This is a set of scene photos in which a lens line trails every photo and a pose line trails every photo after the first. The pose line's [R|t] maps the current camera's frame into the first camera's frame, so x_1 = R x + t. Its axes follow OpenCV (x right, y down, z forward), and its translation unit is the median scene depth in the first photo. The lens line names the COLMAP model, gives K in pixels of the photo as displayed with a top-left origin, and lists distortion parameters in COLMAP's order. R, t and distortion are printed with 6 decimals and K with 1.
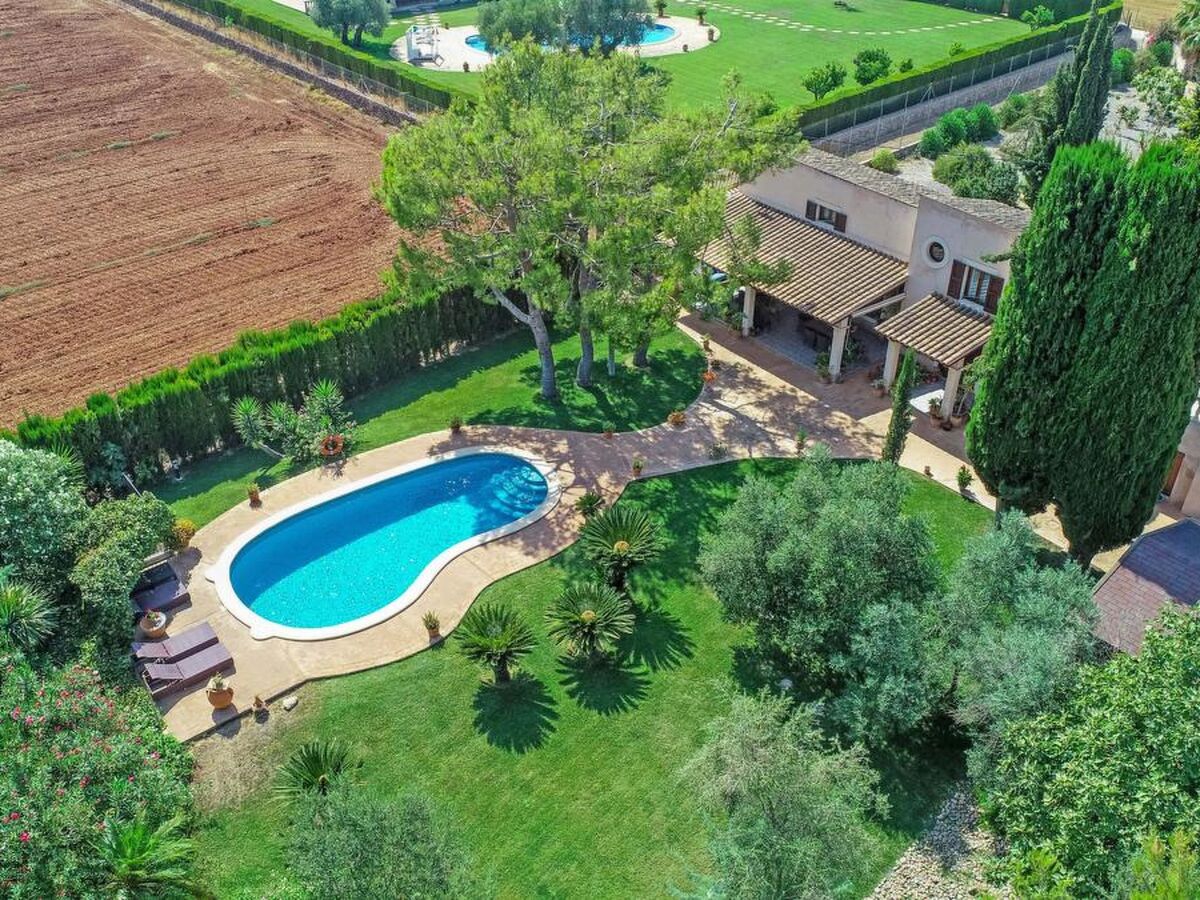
lens RADIAL K [[1114.5, 0, 600.0], [0, 1114.5, 450.0], [0, 0, 1]] dist [0.015439, -0.000953]
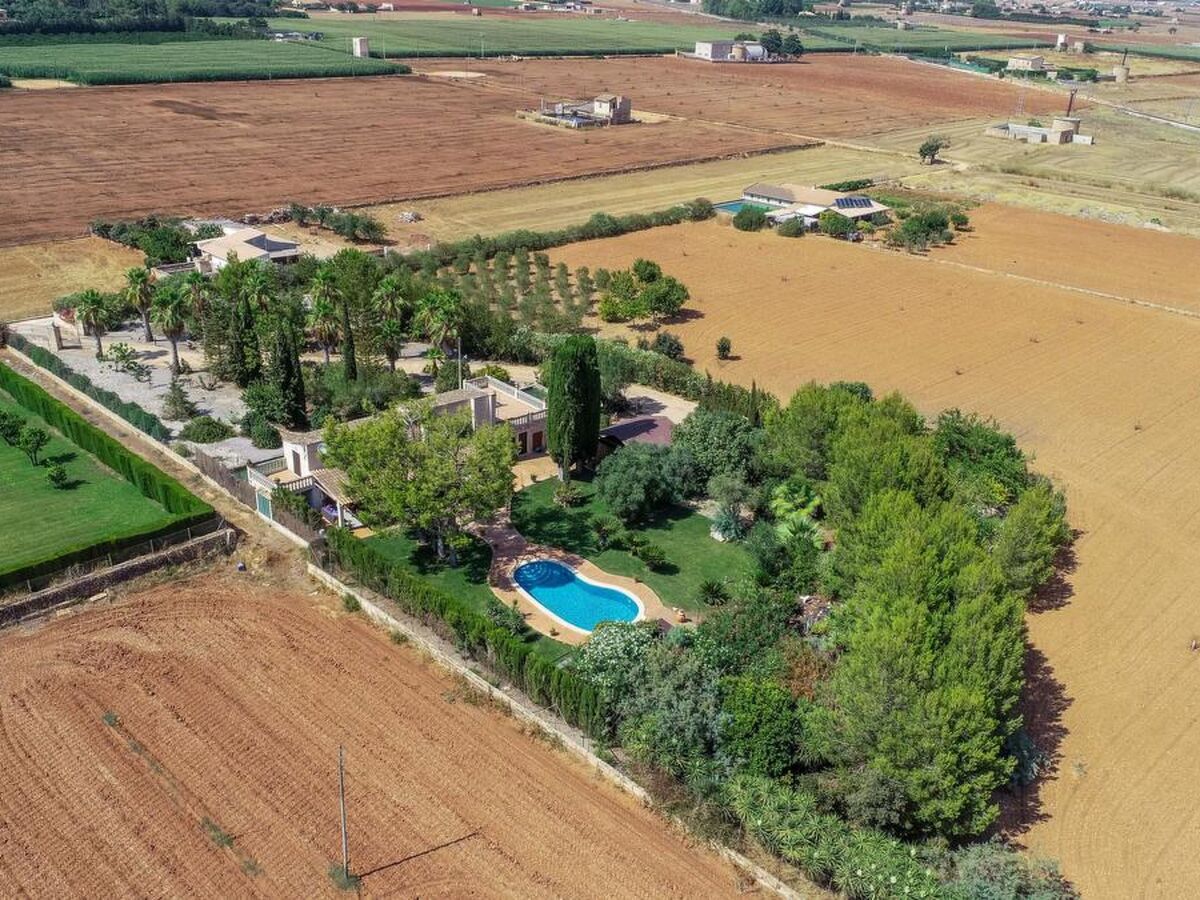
lens RADIAL K [[1058.6, 0, 600.0], [0, 1058.6, 450.0], [0, 0, 1]] dist [-0.004635, 0.003577]
pose [[-0.079763, -0.425213, 0.901572, -1.833408], [0.508774, 0.760407, 0.403647, -0.910603], [-0.857197, 0.490892, 0.155685, 0.419039]]
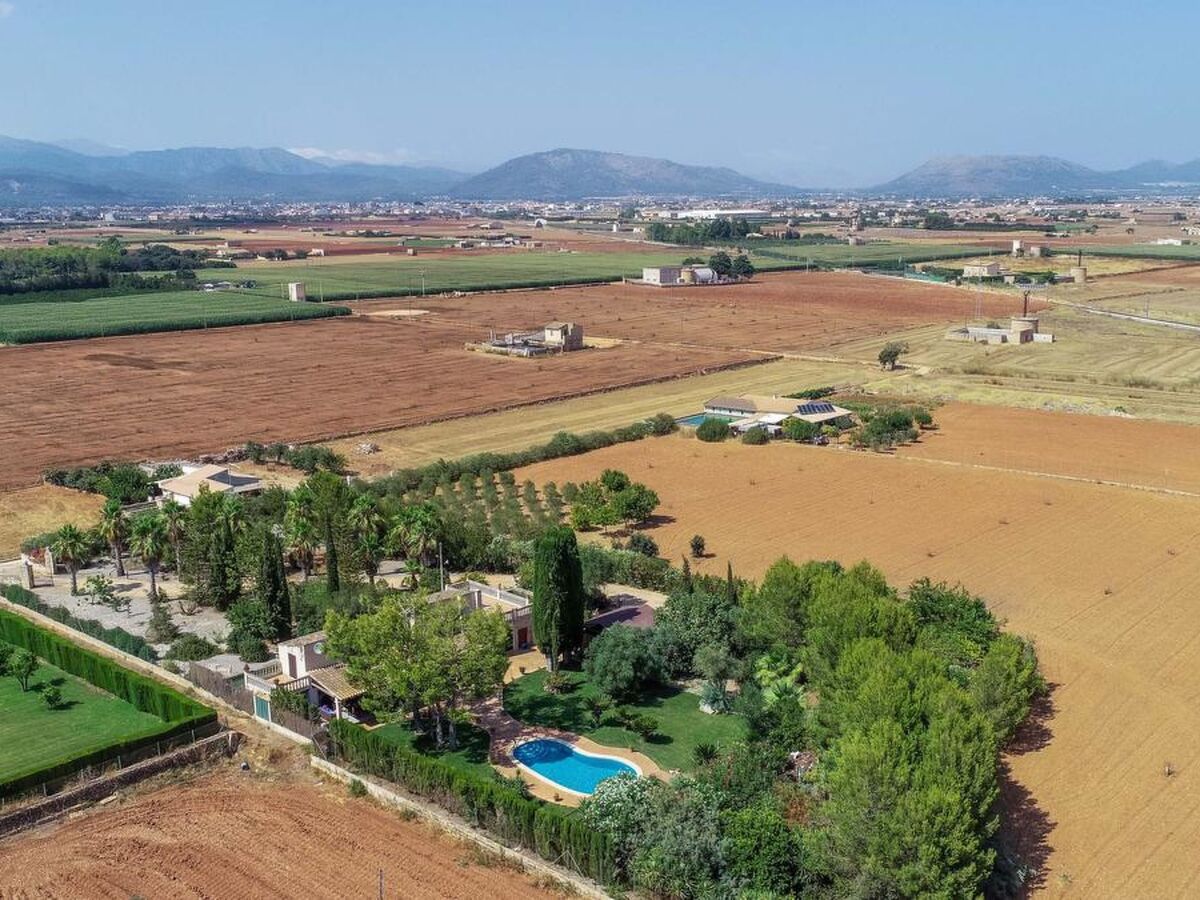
lens RADIAL K [[1195.4, 0, 600.0], [0, 1195.4, 450.0], [0, 0, 1]] dist [0.006194, -0.007461]
pose [[-0.132980, -0.209279, 0.968772, -2.275596], [0.549366, 0.797994, 0.247796, -0.961733], [-0.824932, 0.565162, 0.008854, 0.493609]]
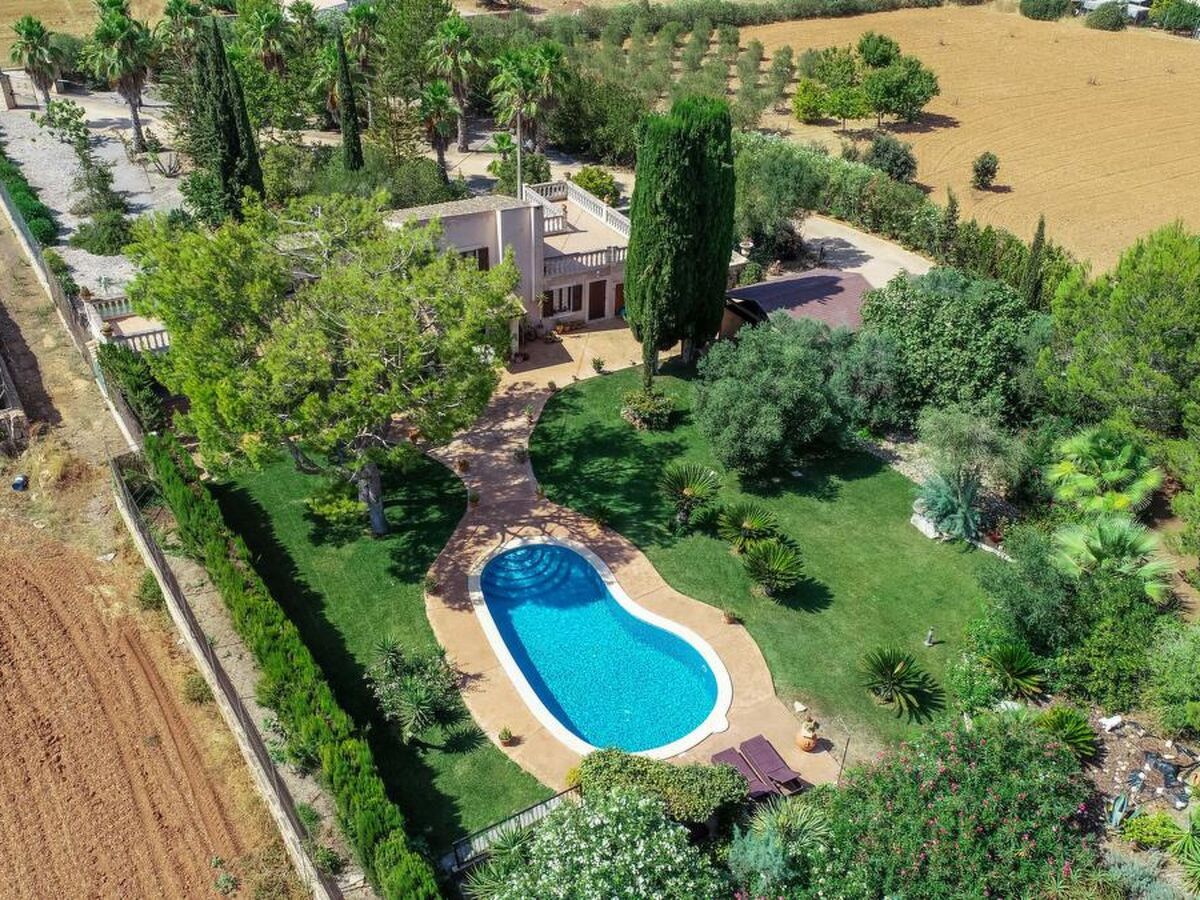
lens RADIAL K [[1058.6, 0, 600.0], [0, 1058.6, 450.0], [0, 0, 1]] dist [-0.004635, 0.003577]
pose [[0.147719, -0.545075, 0.825271, -0.839324], [0.513316, 0.755493, 0.407108, -0.429823], [-0.845391, 0.363487, 0.391396, 0.469469]]
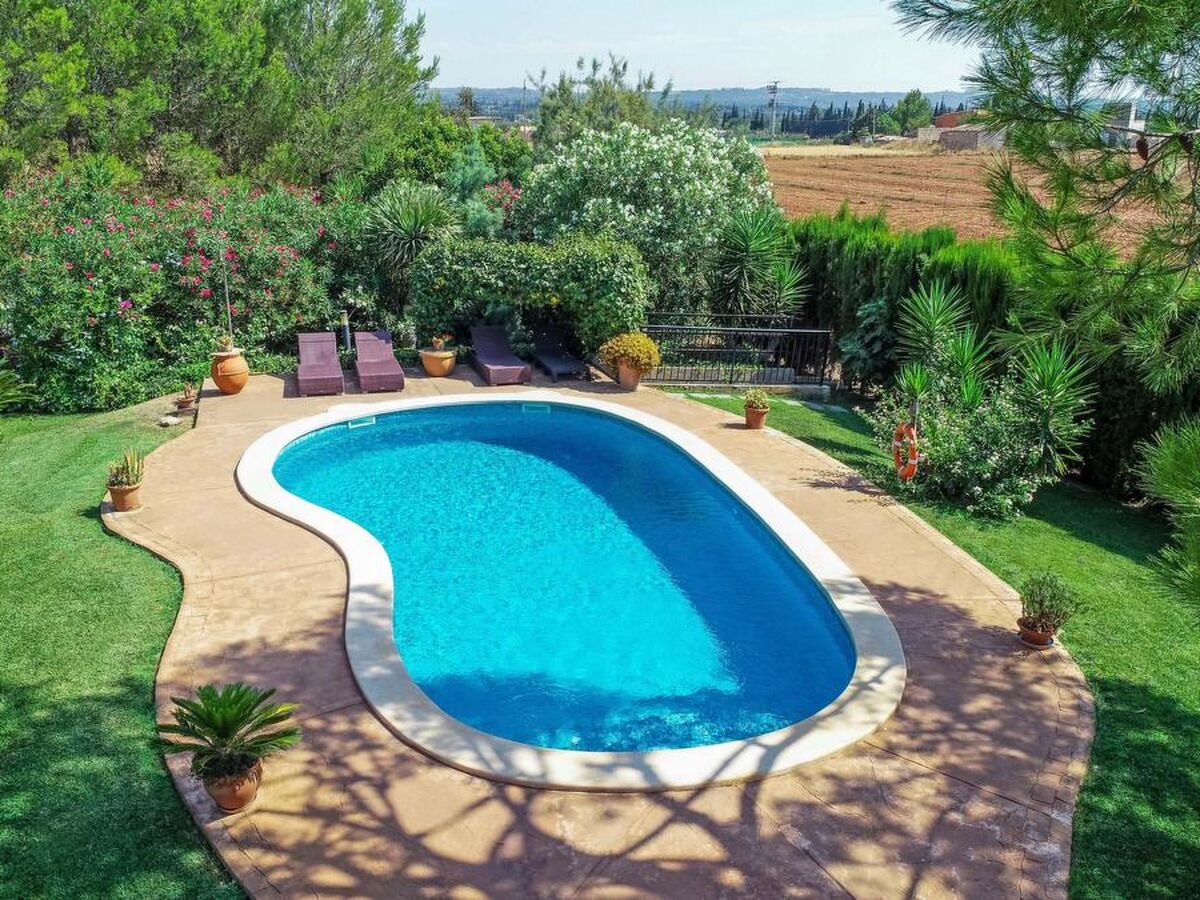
lens RADIAL K [[1058.6, 0, 600.0], [0, 1058.6, 450.0], [0, 0, 1]] dist [-0.004635, 0.003577]
pose [[-0.366166, 0.275800, -0.888739, 0.122193], [-0.516018, 0.734593, 0.440567, -0.110119], [0.774369, 0.619926, -0.126665, 0.951232]]
